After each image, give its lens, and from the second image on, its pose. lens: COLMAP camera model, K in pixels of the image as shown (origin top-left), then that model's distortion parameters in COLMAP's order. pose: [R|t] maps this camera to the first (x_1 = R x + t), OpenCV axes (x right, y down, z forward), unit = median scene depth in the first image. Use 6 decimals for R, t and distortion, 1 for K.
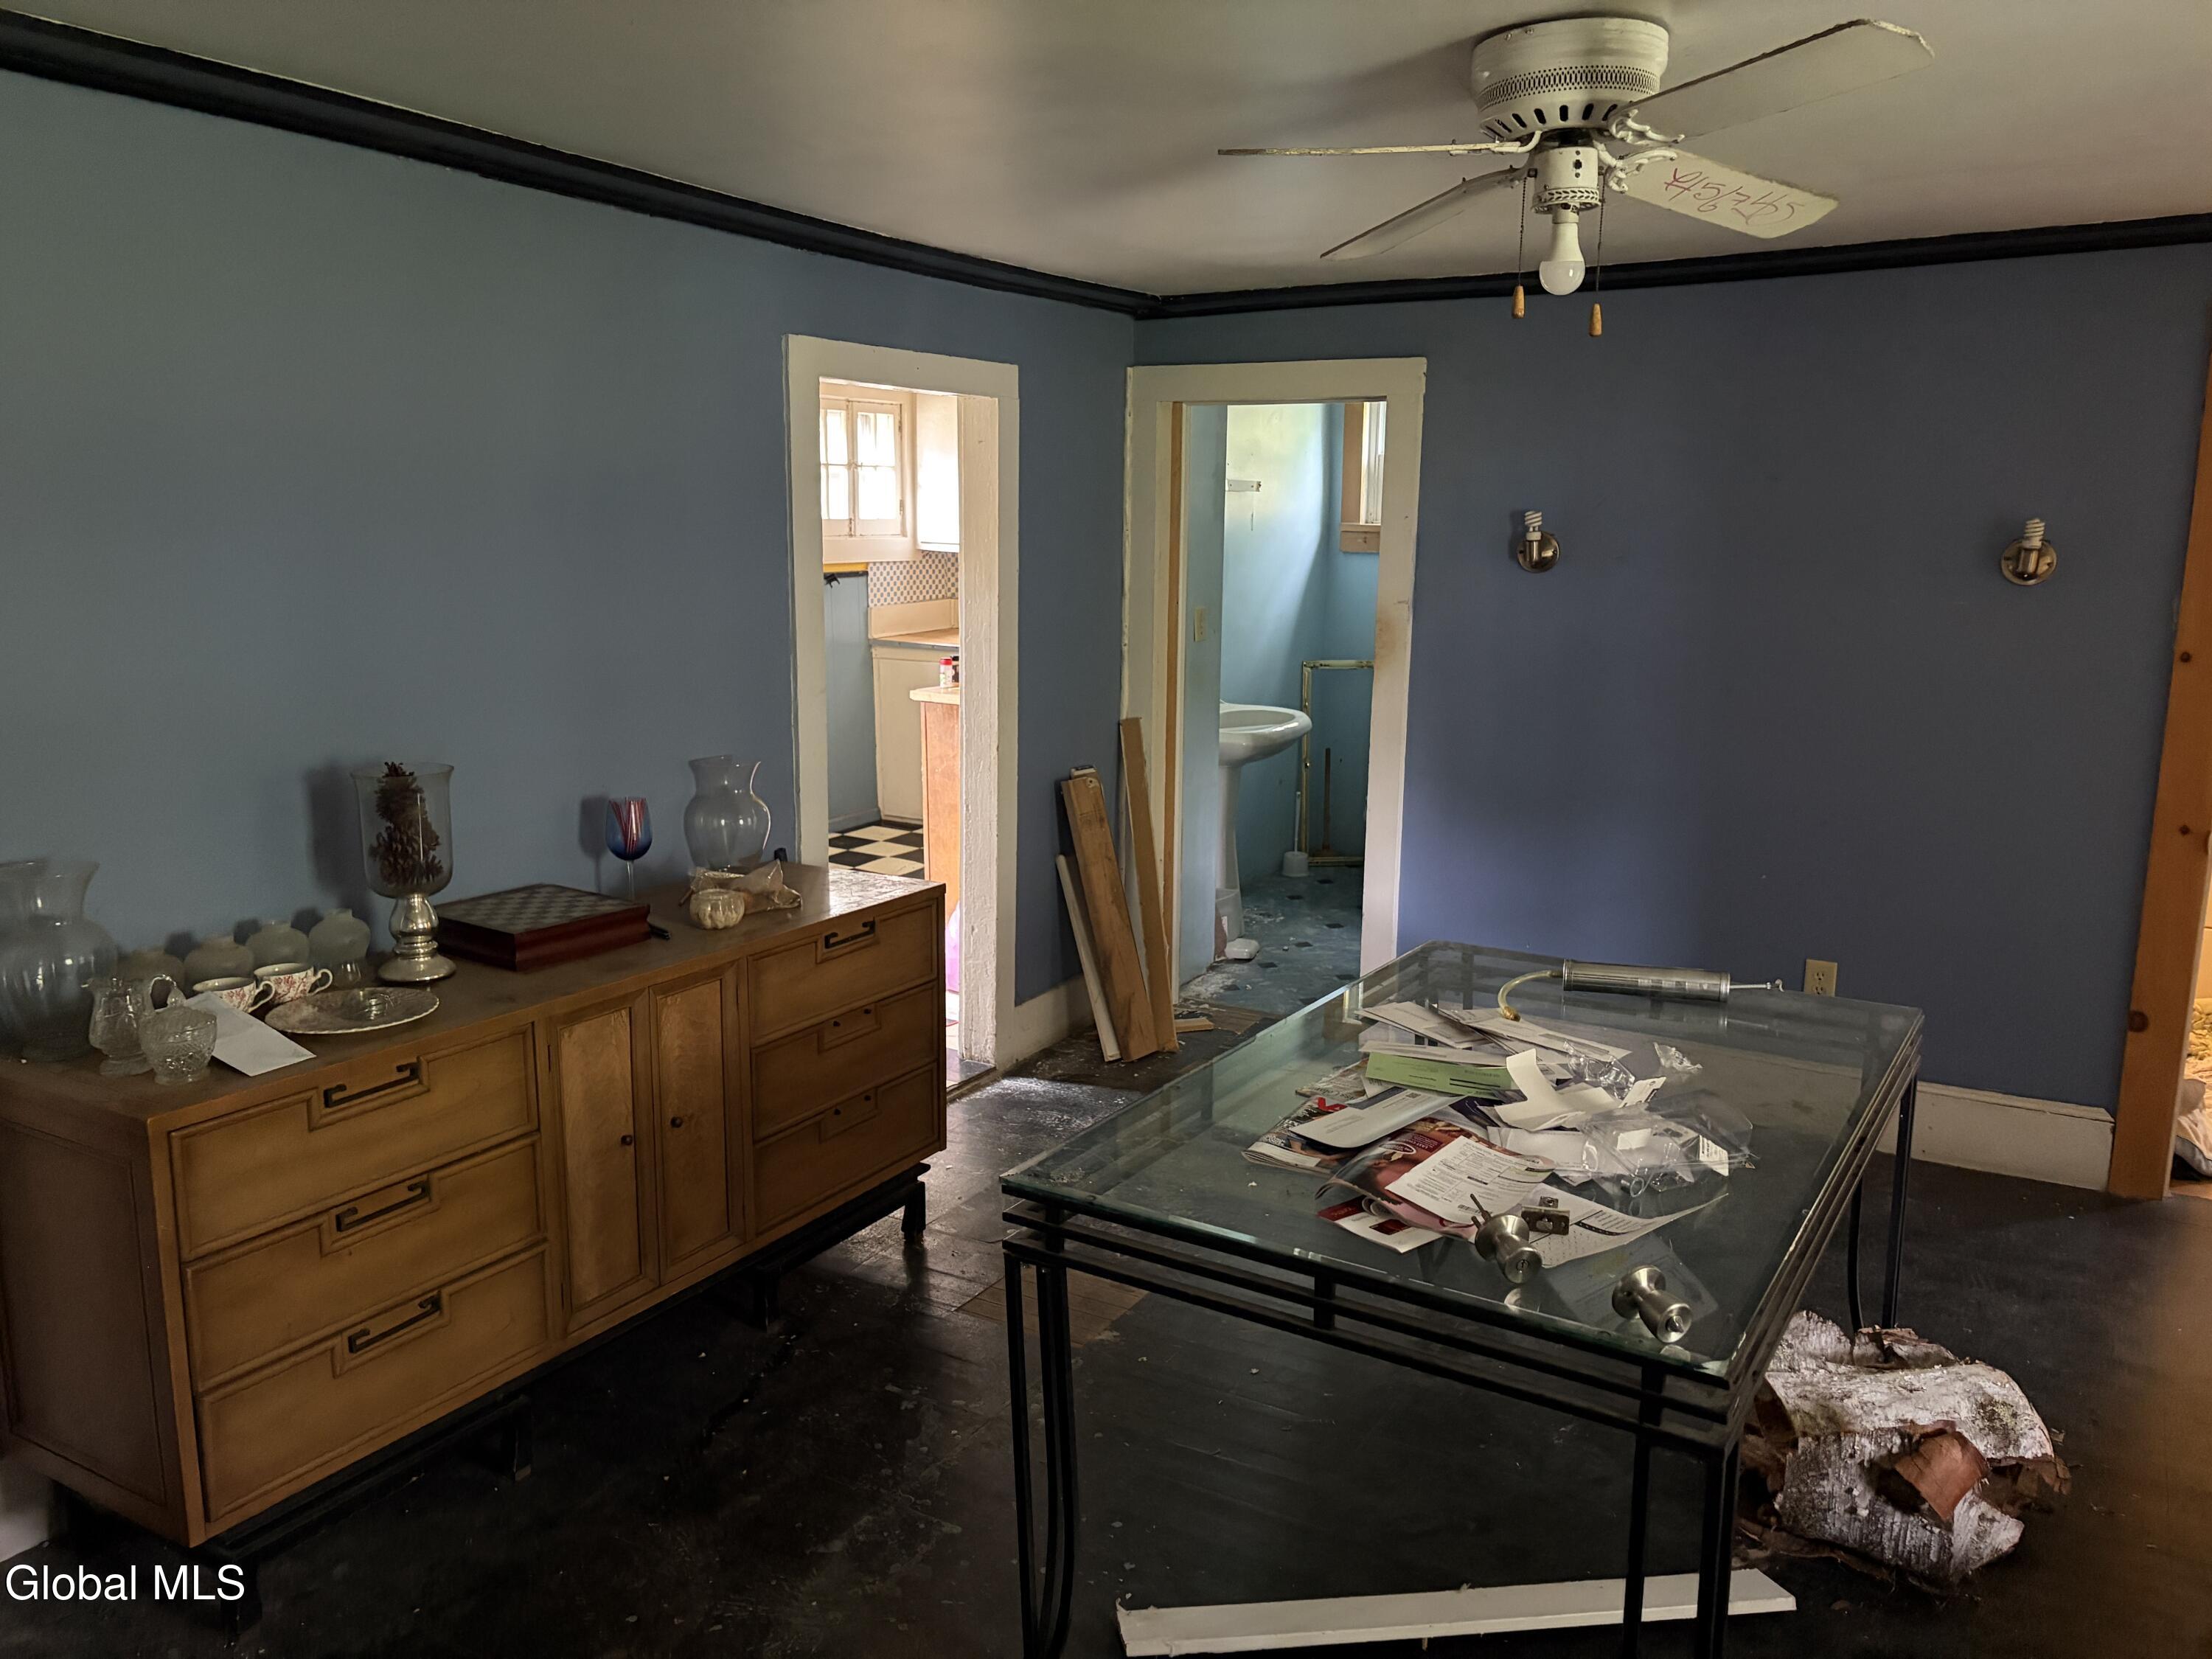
lens RADIAL K [[1671.8, 0, 1095.0], [0, 1671.8, 816.9], [0, 0, 1]] dist [0.035773, -0.052341]
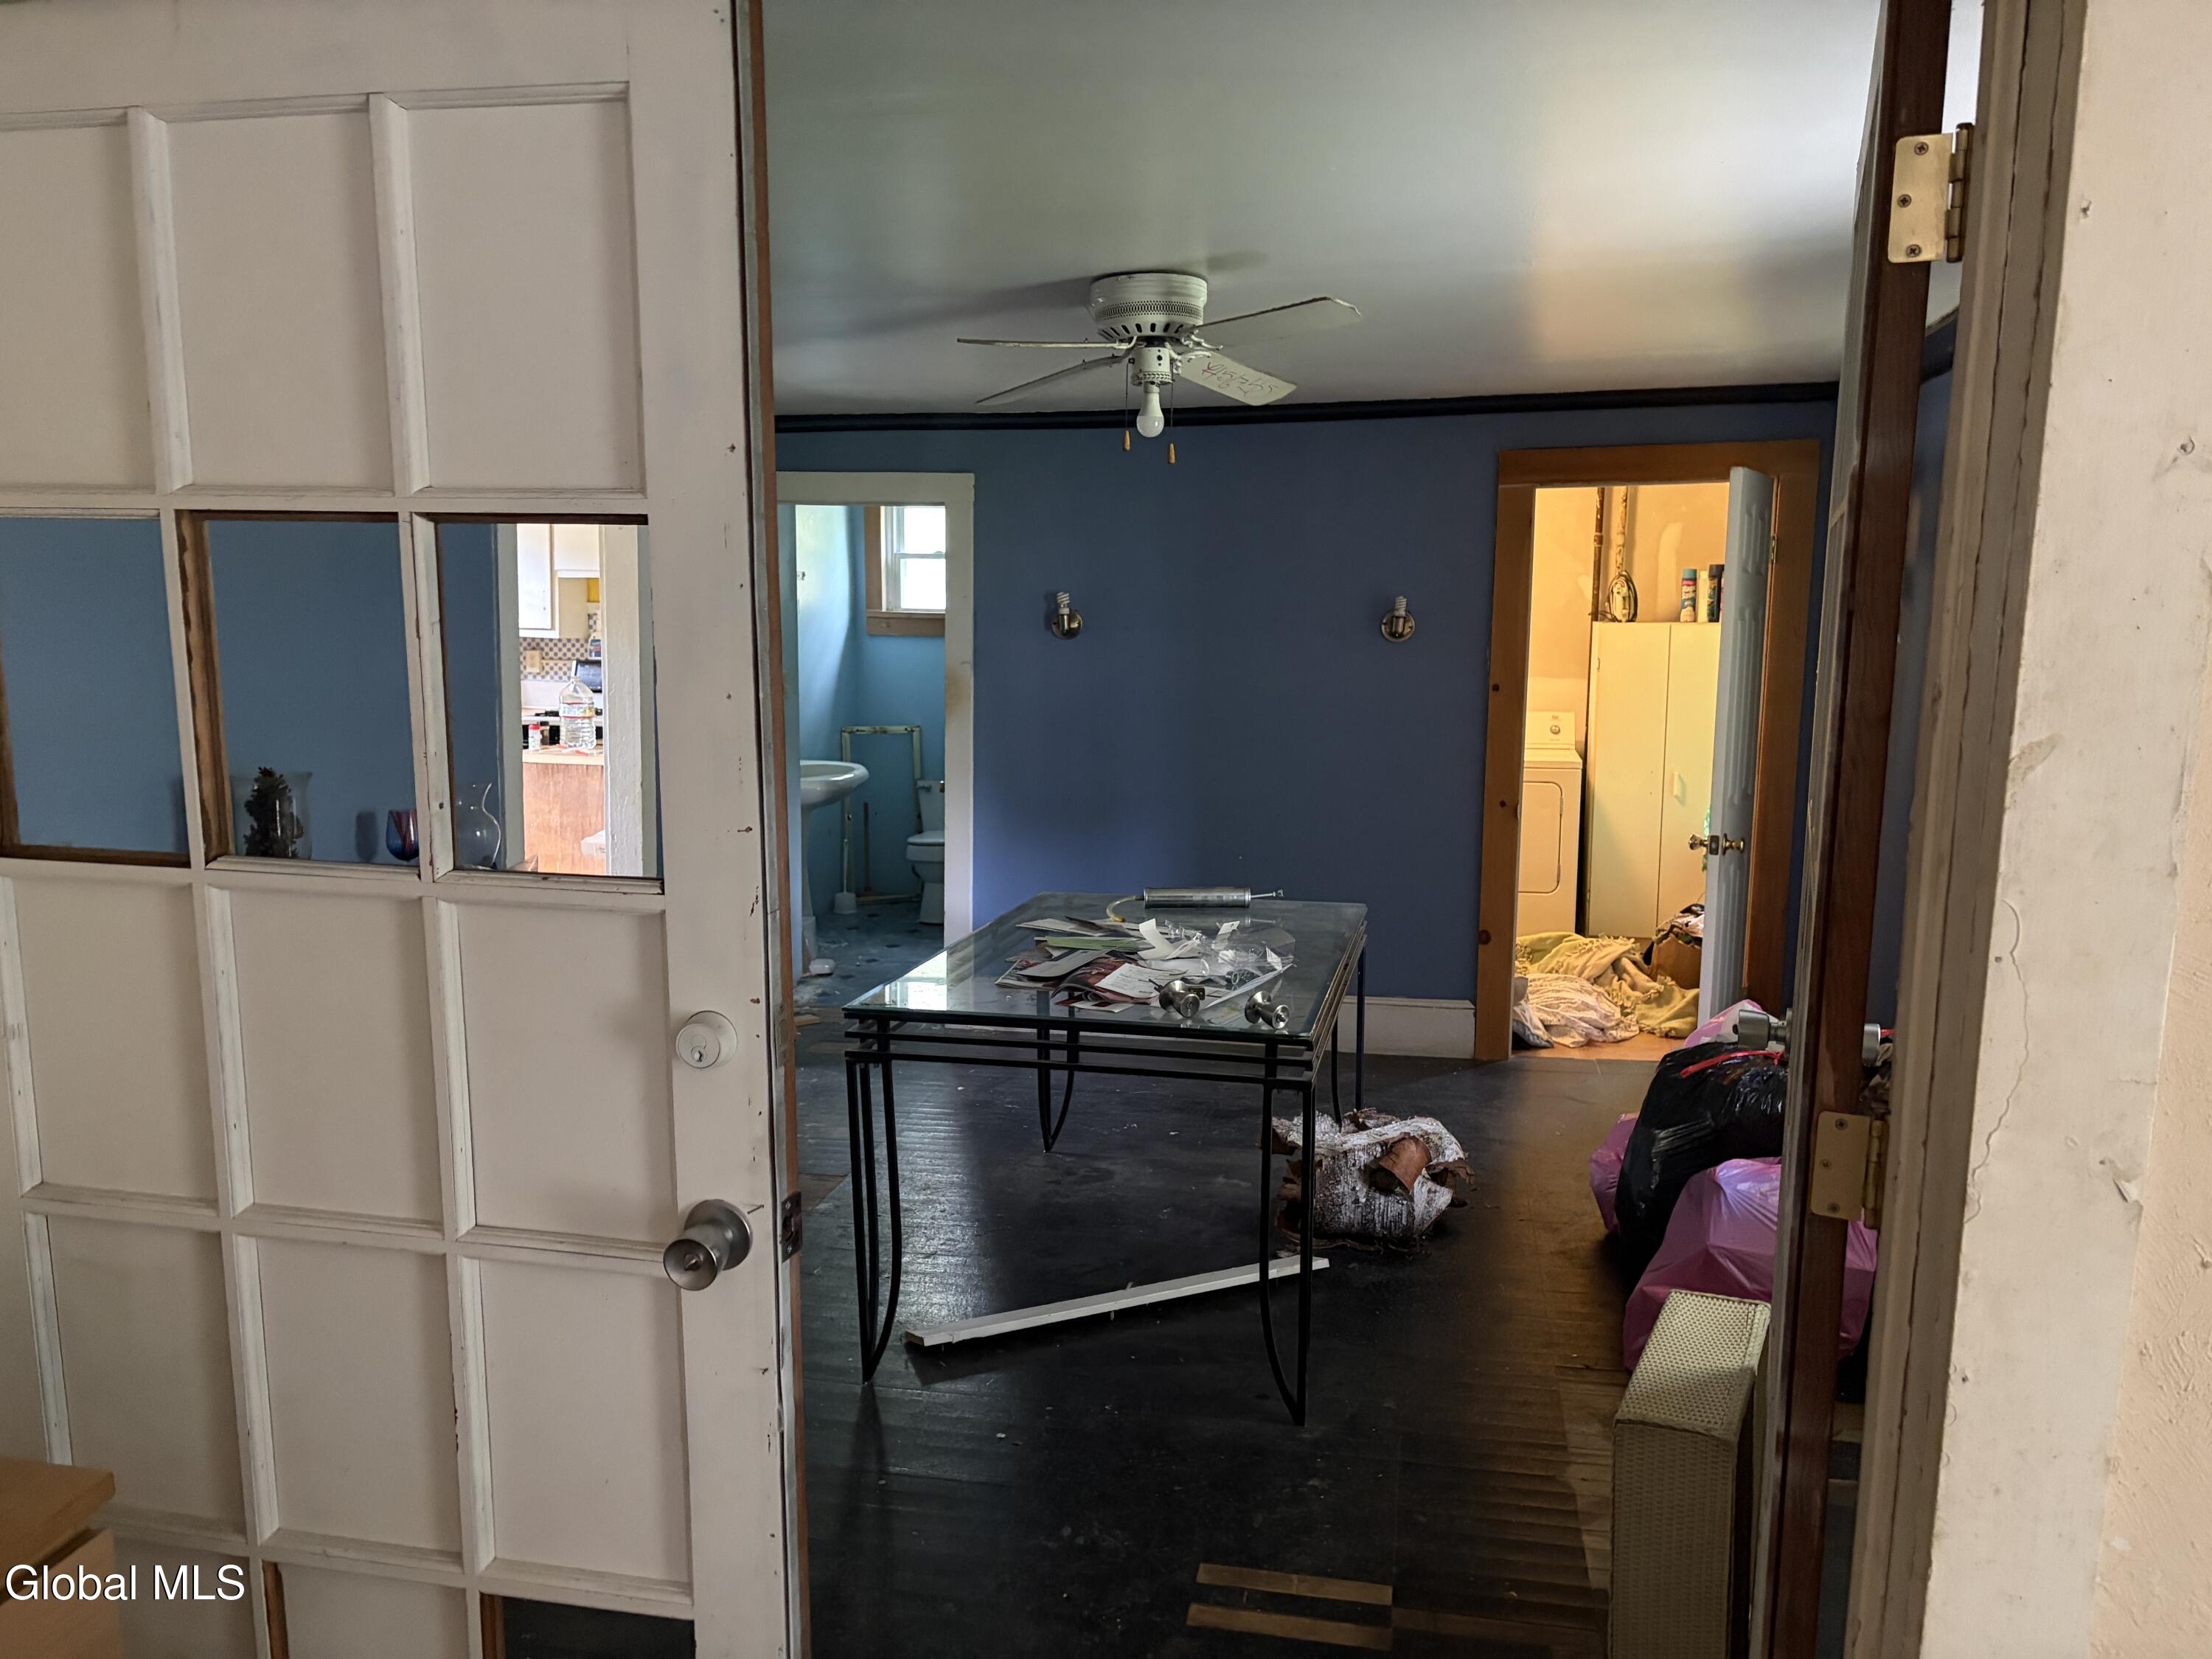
lens RADIAL K [[1671.8, 0, 1109.4], [0, 1671.8, 839.5], [0, 0, 1]] dist [0.035773, -0.052341]
pose [[0.938157, -0.042115, 0.343640, -0.255681], [0.060420, 0.997258, -0.042731, 0.109422], [-0.340898, 0.060851, 0.938129, -0.364423]]
